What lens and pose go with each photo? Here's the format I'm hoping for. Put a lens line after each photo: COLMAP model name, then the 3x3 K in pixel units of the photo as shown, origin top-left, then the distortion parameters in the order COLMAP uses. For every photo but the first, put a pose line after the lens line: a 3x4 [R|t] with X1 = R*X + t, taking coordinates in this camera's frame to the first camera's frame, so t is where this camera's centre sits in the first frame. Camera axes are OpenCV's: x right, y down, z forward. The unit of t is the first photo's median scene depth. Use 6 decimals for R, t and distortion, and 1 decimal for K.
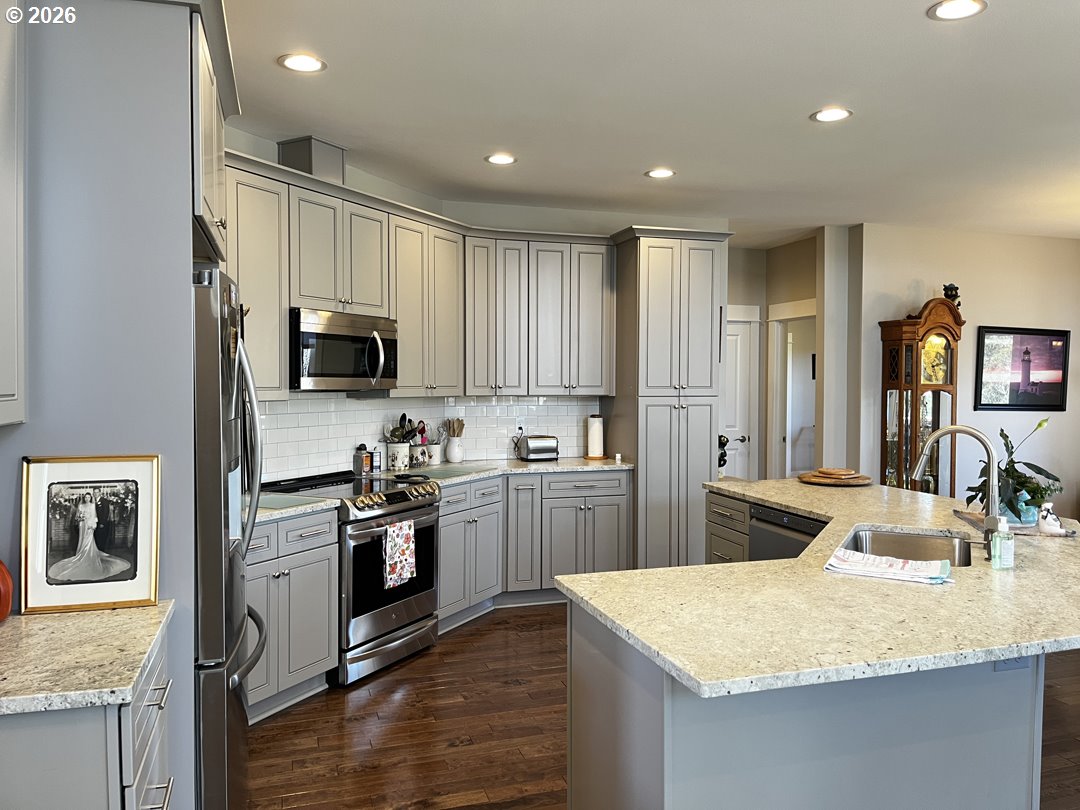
lens RADIAL K [[813.1, 0, 540.0], [0, 813.1, 405.0], [0, 0, 1]] dist [0.002550, -0.006966]
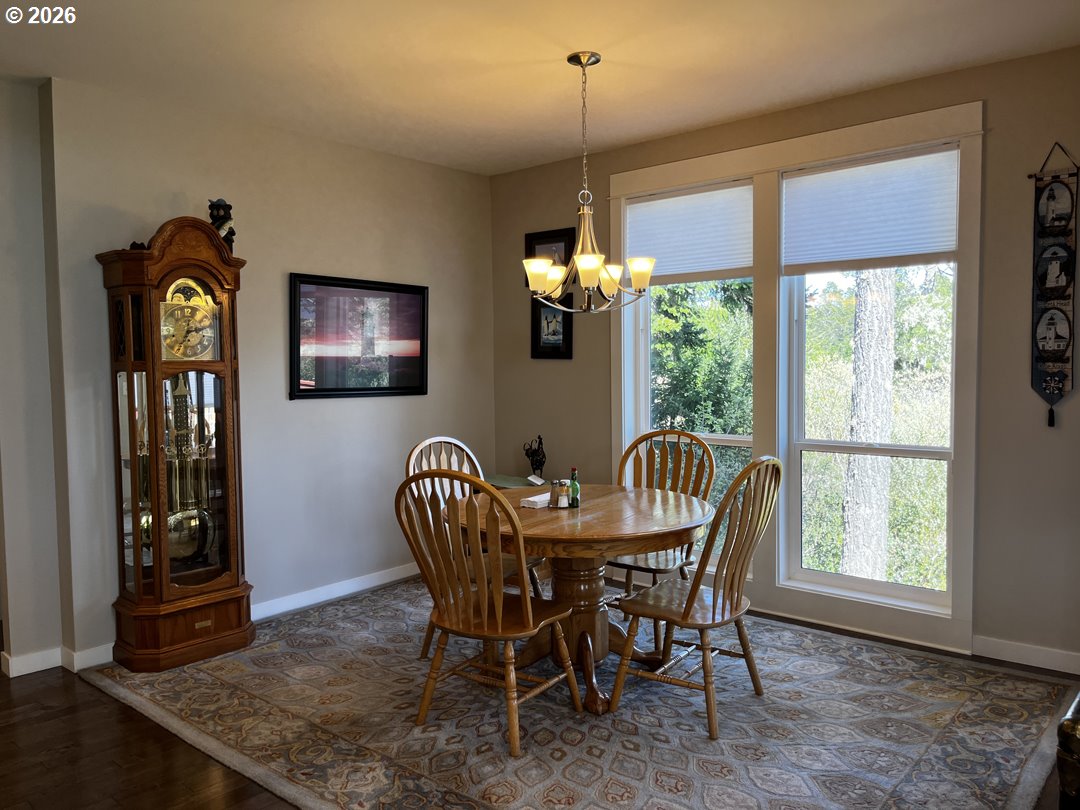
lens RADIAL K [[813.1, 0, 540.0], [0, 813.1, 405.0], [0, 0, 1]] dist [0.002550, -0.006966]
pose [[0.852264, -0.043498, 0.521300, 0.379516], [0.031019, 0.998986, 0.032644, -0.004620], [-0.522191, -0.011651, 0.852749, 0.338371]]
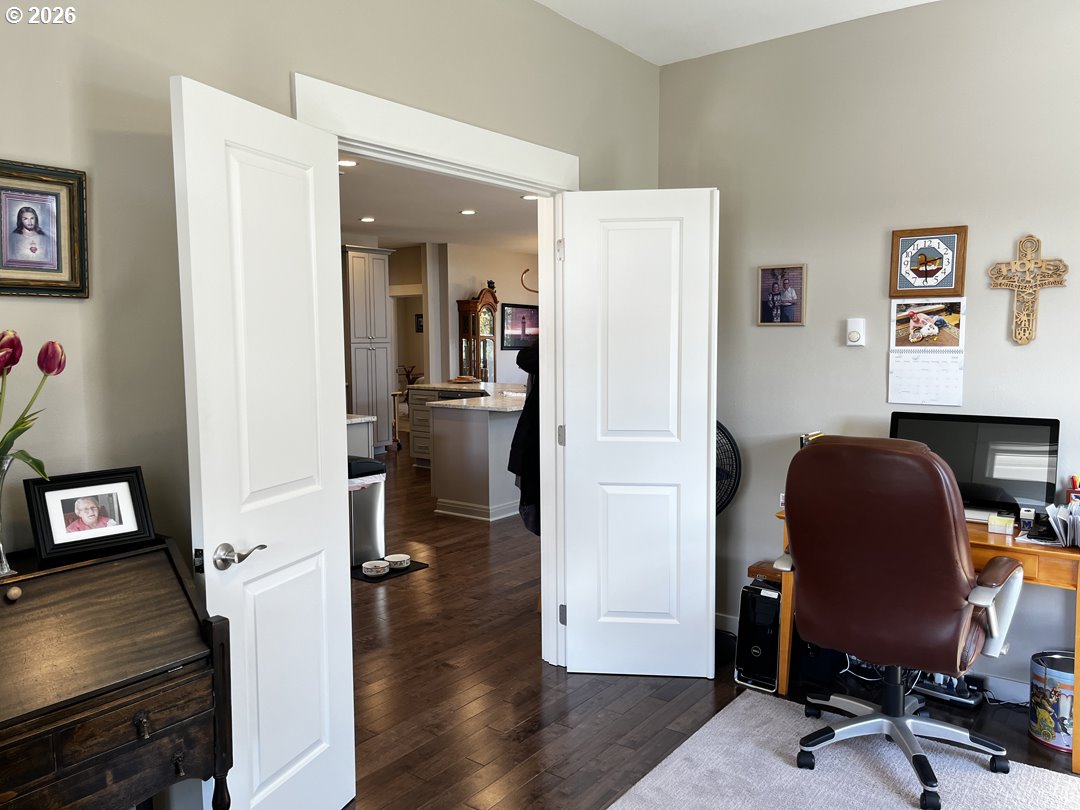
lens RADIAL K [[813.1, 0, 540.0], [0, 813.1, 405.0], [0, 0, 1]] dist [0.002550, -0.006966]
pose [[0.814098, -0.055993, 0.578021, -0.469597], [0.026287, 0.997874, 0.059642, 0.023980], [-0.580132, -0.033360, 0.813839, -0.551437]]
